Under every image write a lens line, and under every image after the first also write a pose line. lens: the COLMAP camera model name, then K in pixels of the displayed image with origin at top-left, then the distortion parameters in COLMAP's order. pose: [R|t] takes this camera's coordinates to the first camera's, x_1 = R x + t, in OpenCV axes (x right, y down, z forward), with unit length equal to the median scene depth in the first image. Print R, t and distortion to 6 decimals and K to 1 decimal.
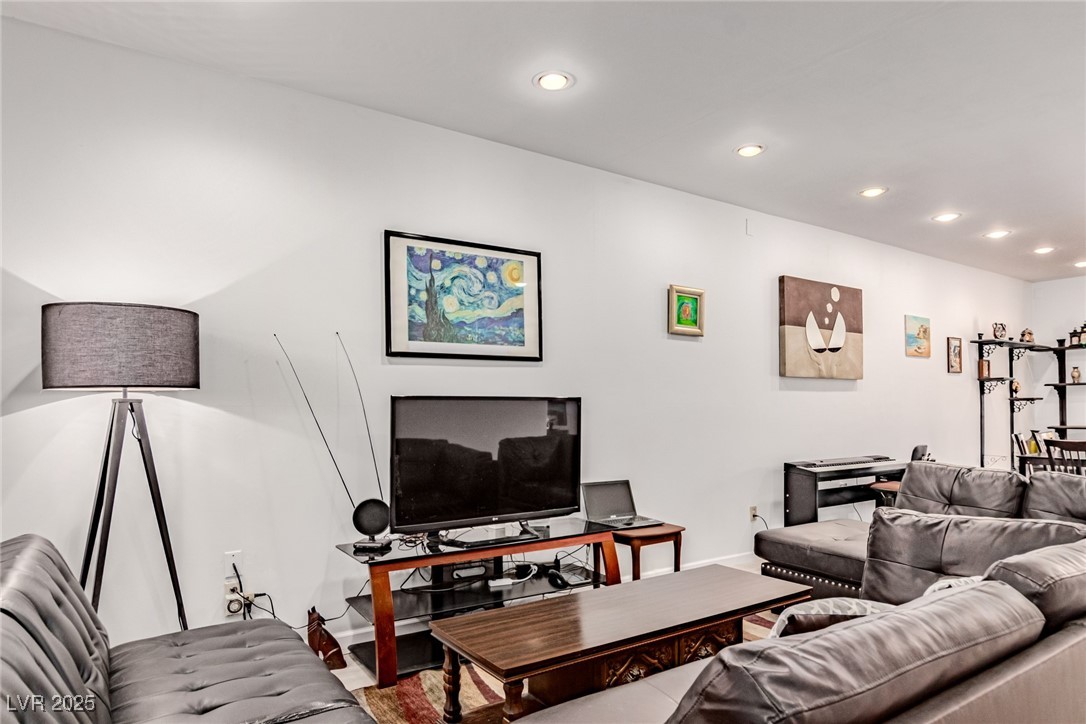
lens RADIAL K [[633.2, 0, 545.7], [0, 633.2, 404.7], [0, 0, 1]] dist [-0.000267, 0.000963]
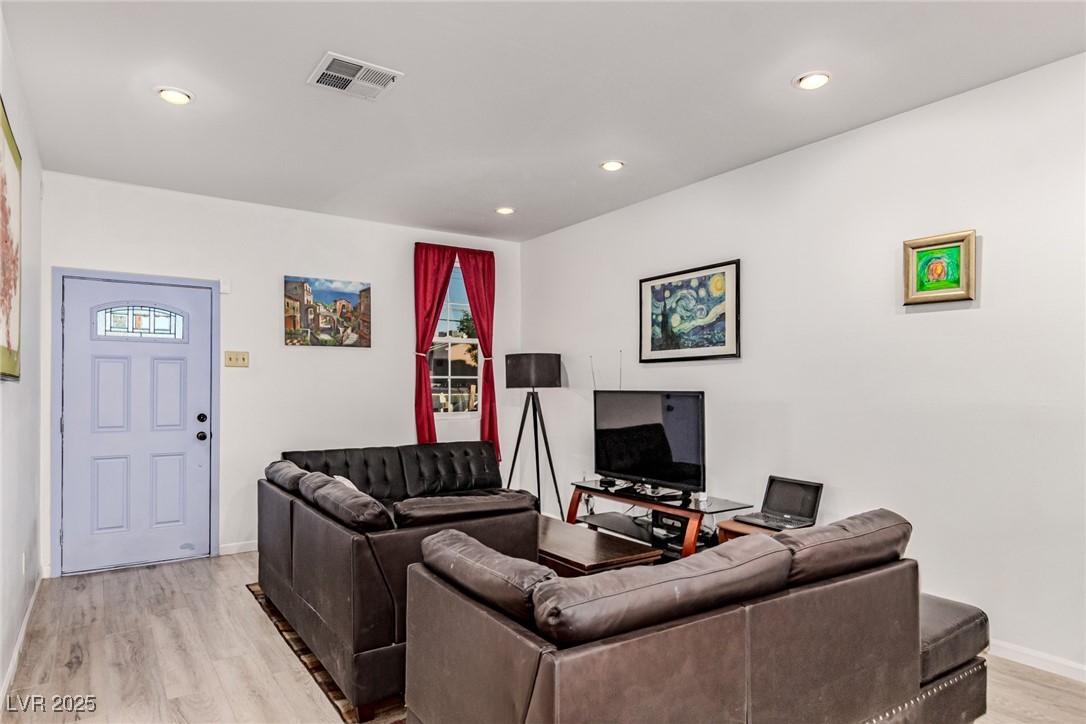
lens RADIAL K [[653.8, 0, 552.6], [0, 653.8, 389.6], [0, 0, 1]] dist [-0.002986, -0.001139]
pose [[0.027207, 0.009155, -0.999588, 0.783057], [0.004285, 0.999948, 0.009275, -0.017278], [0.999621, -0.004535, 0.027166, 0.449388]]
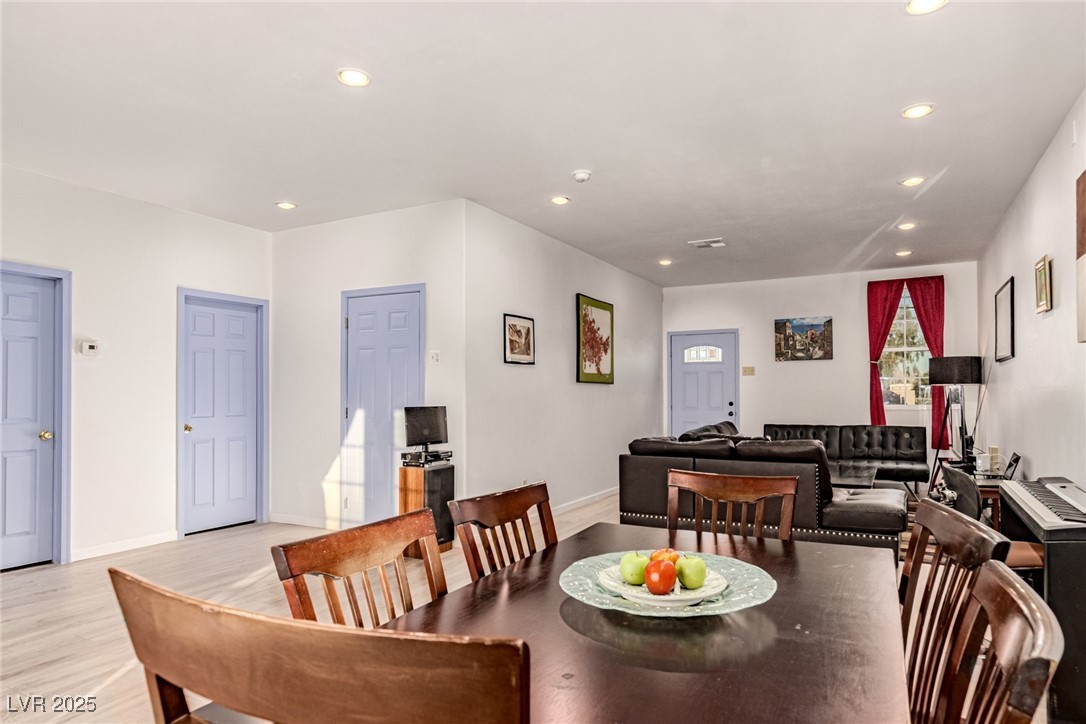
lens RADIAL K [[650.7, 0, 546.0], [0, 650.7, 386.4], [0, 0, 1]] dist [0.000063, -0.001035]
pose [[-0.879907, 0.005284, -0.475116, 1.064450], [0.012840, 0.999837, -0.012658, -0.000731], [0.474972, -0.017239, -0.879832, 1.217449]]
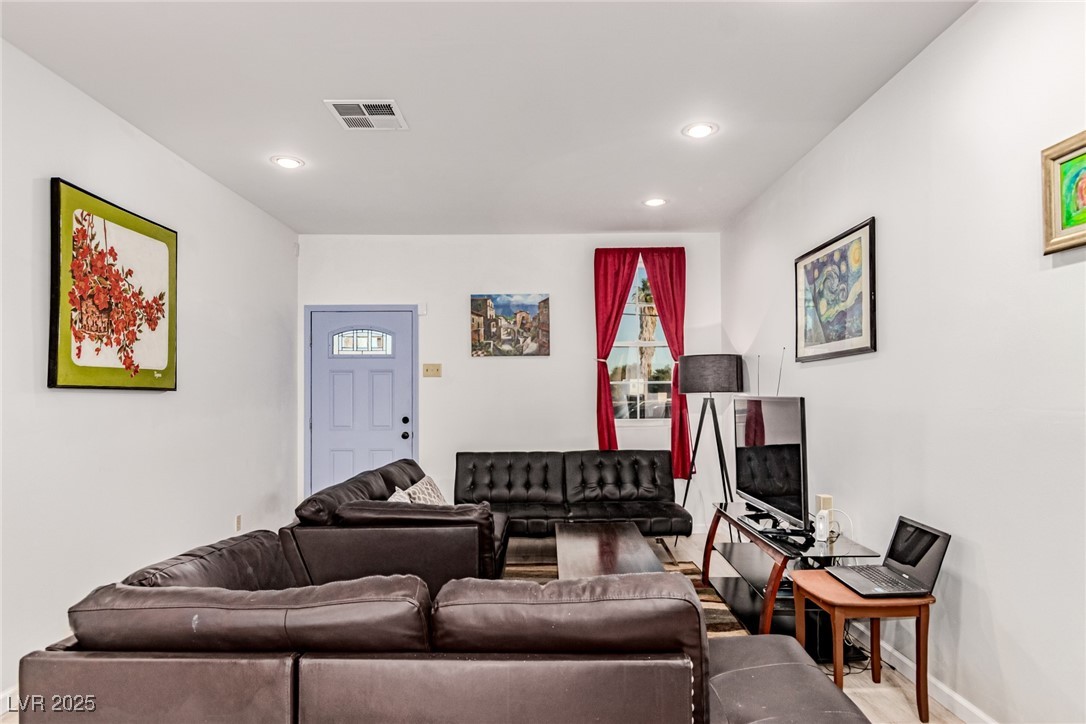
lens RADIAL K [[650.7, 0, 546.0], [0, 650.7, 386.4], [0, 0, 1]] dist [0.000063, -0.001035]
pose [[-0.547714, -0.000512, -0.836665, 0.639610], [0.013087, 0.999872, -0.009179, -0.014884], [0.836563, -0.015976, -0.547638, 0.770076]]
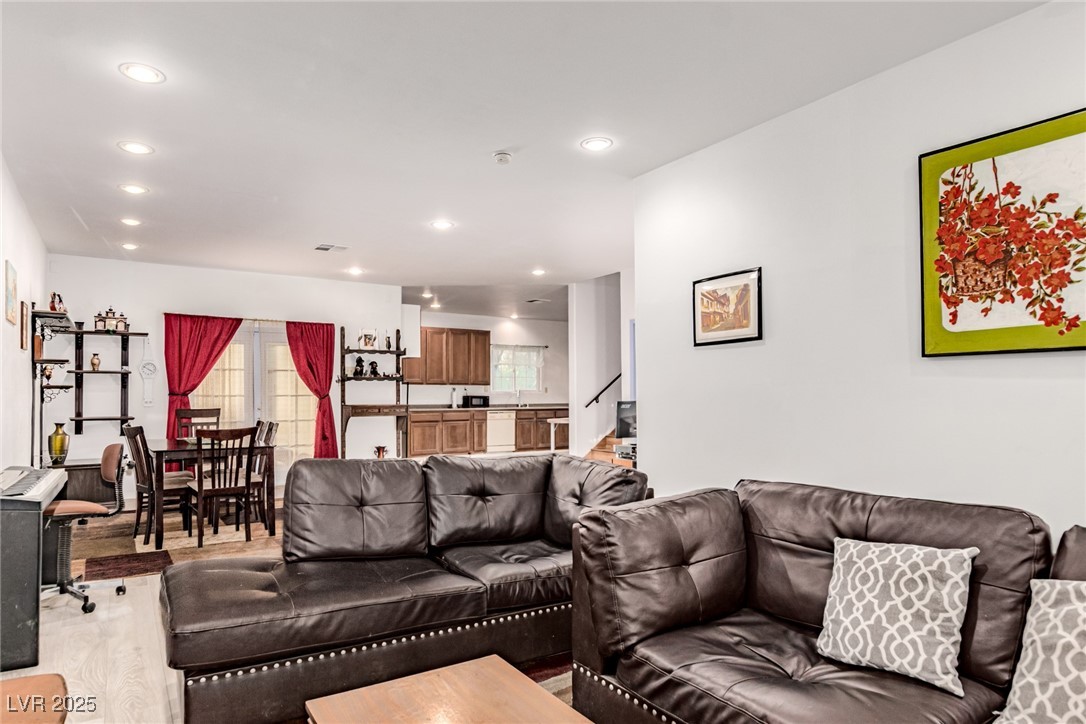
lens RADIAL K [[644.4, 0, 530.4], [0, 644.4, 382.8], [0, 0, 1]] dist [-0.003195, -0.000151]
pose [[0.023039, 0.027319, 0.999361, -0.127627], [-0.000157, 0.999627, -0.027323, 0.012478], [-0.999735, 0.000473, 0.023035, 0.470209]]
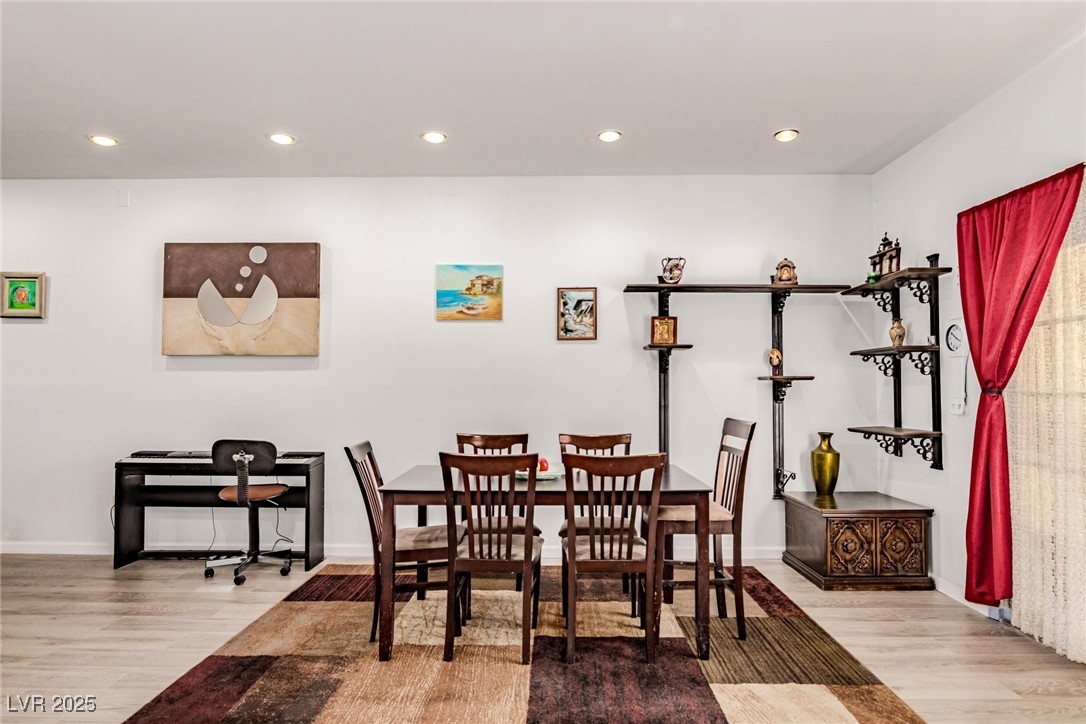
lens RADIAL K [[643.5, 0, 539.5], [0, 643.5, 367.5], [0, 0, 1]] dist [-0.002038, 0.000155]
pose [[0.814846, -0.011636, -0.579560, 1.251636], [-0.003142, 0.999695, -0.024489, -0.005244], [0.579669, 0.021775, 0.814561, 0.525977]]
